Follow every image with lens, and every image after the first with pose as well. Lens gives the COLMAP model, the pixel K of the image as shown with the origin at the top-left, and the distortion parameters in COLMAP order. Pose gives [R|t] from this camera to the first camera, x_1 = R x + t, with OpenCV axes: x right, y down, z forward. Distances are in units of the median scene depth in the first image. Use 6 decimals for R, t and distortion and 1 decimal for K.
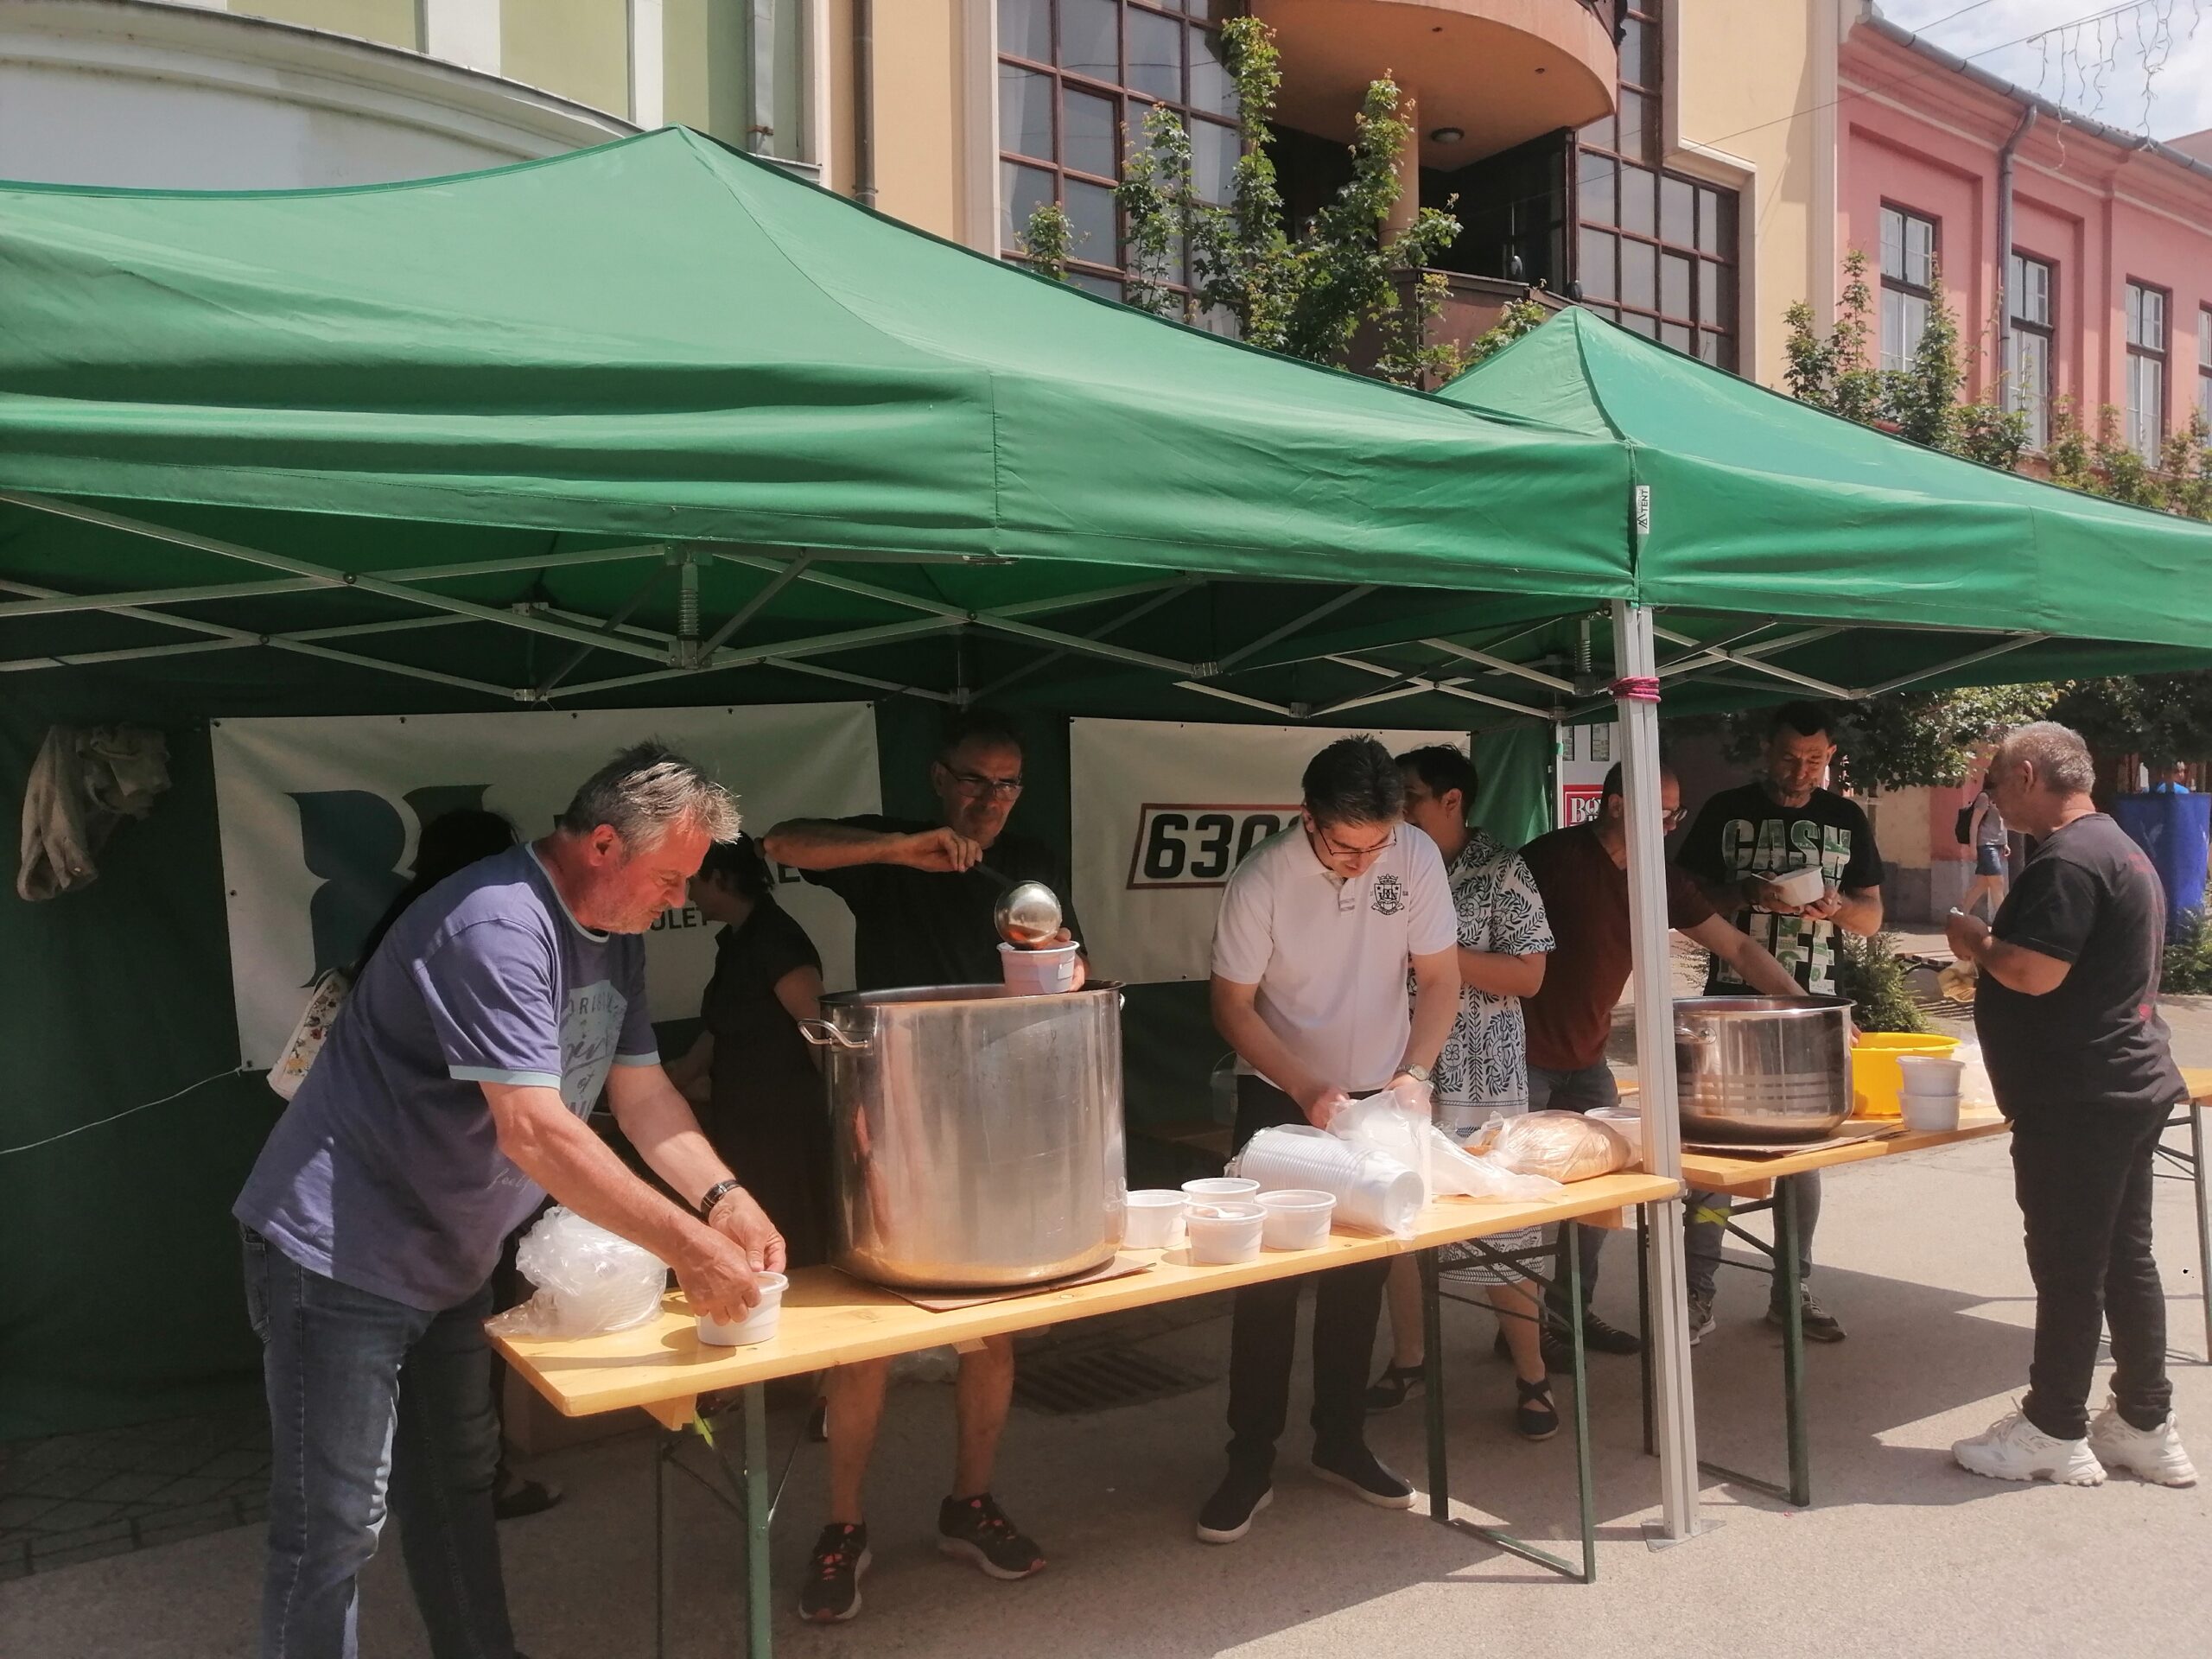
lens RADIAL K [[1741.5, 0, 1170.0], [0, 1741.5, 856.4], [0, 0, 1]] dist [-0.001837, 0.005239]
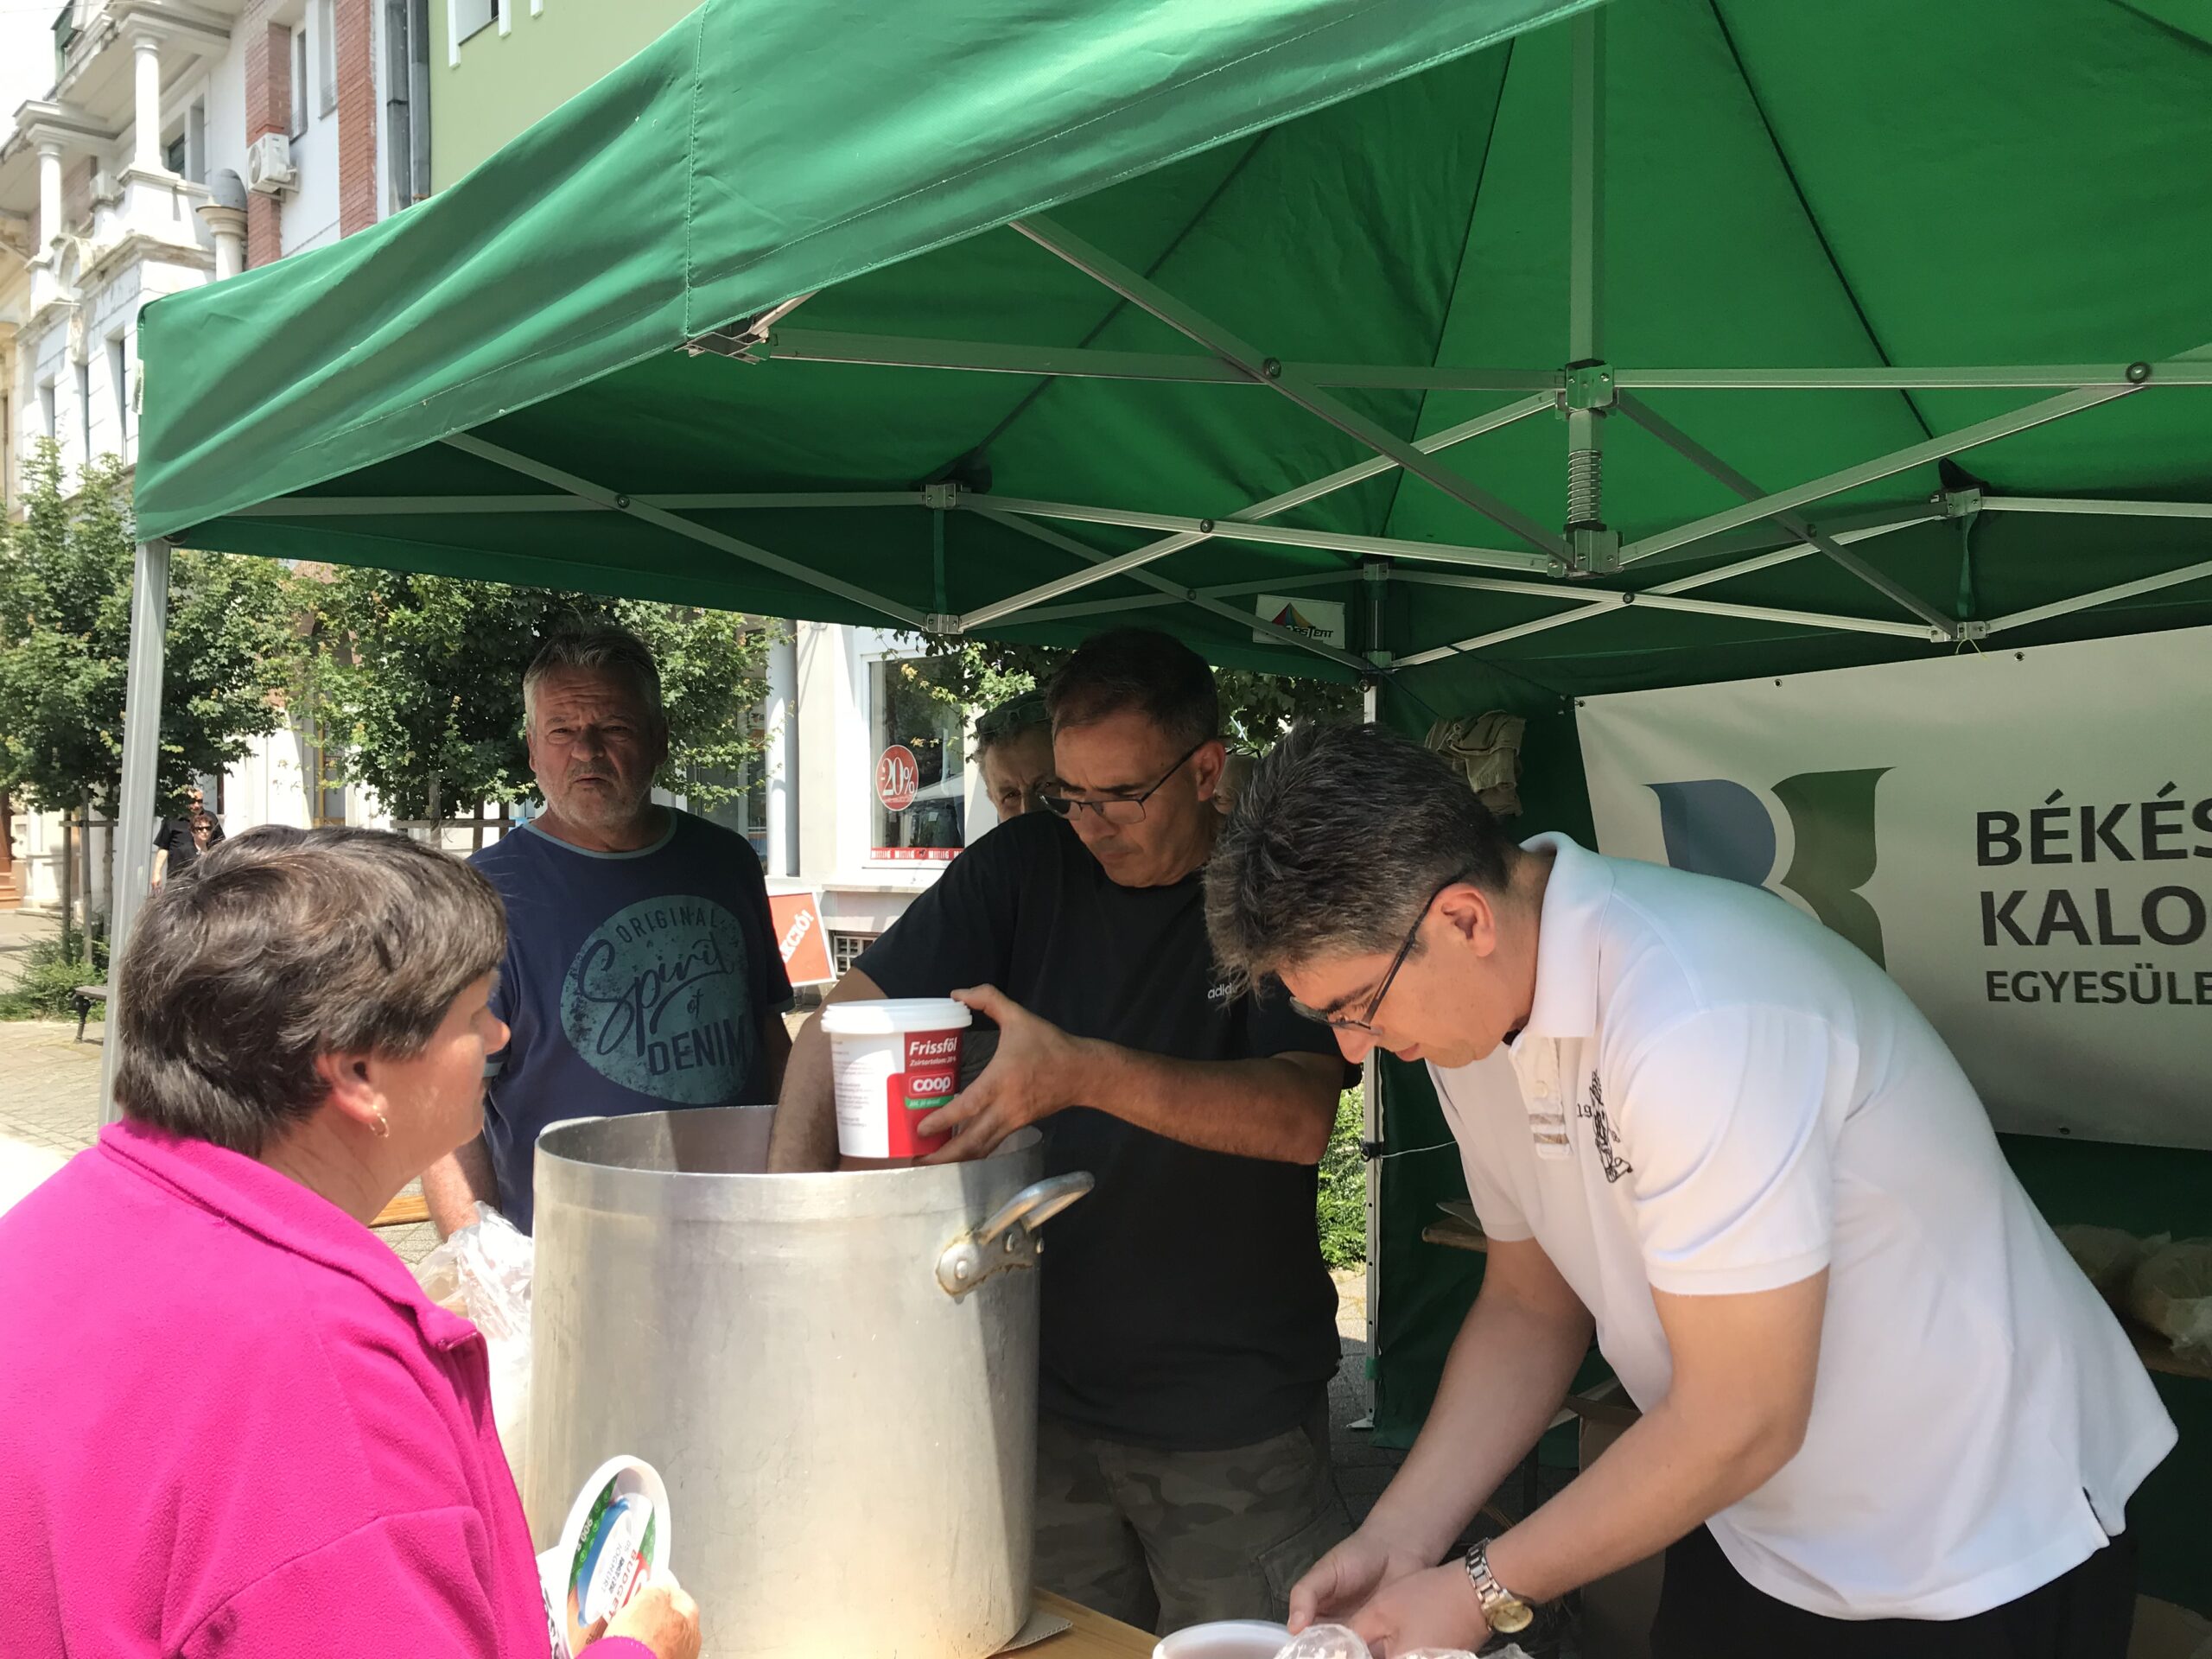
lens RADIAL K [[1857.7, 0, 1107.4], [0, 1857.7, 841.5], [0, 0, 1]] dist [0.010328, 0.093661]
pose [[0.175232, 0.014240, -0.984424, 0.248085], [-0.028813, 0.999541, 0.009330, -0.008616], [0.984106, 0.026729, 0.175562, 0.489811]]
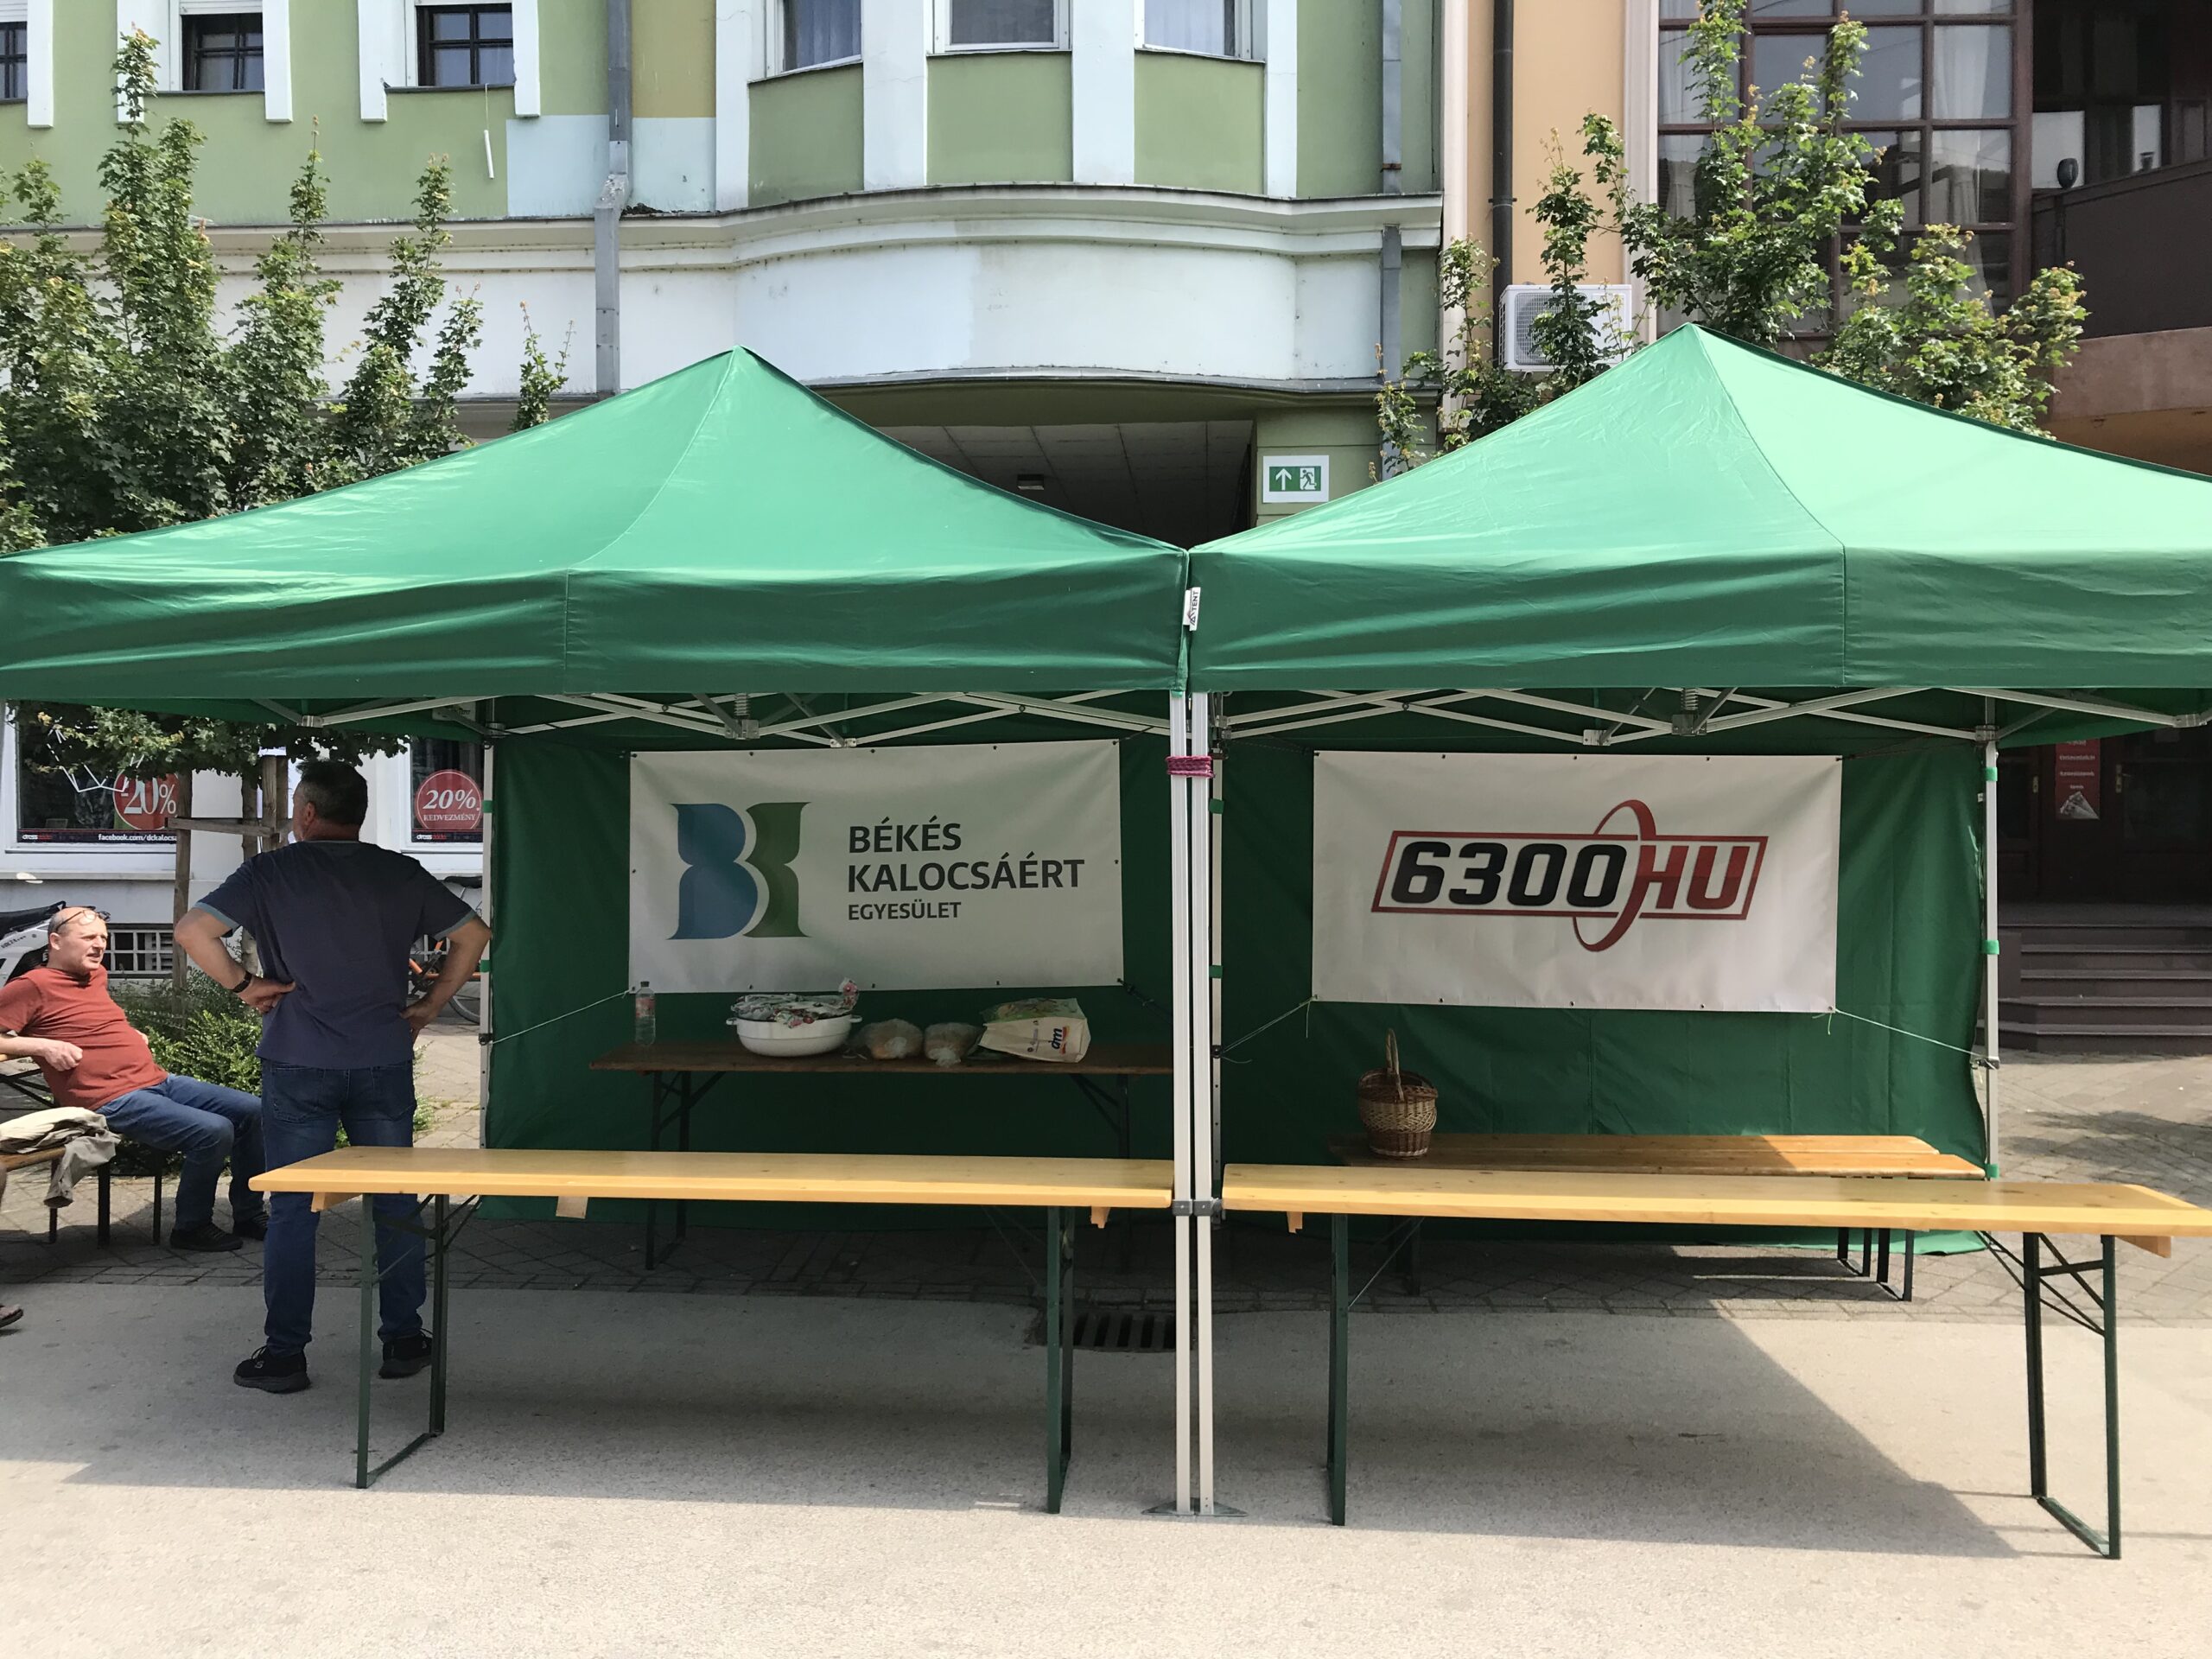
lens RADIAL K [[1973.7, 0, 1094.5], [0, 1973.7, 833.8], [0, 0, 1]] dist [-0.062818, 0.217219]
pose [[0.759284, 0.039380, -0.649567, 0.673675], [-0.038705, 0.999133, 0.015330, -0.043022], [0.649608, 0.013501, 0.760150, -0.018950]]
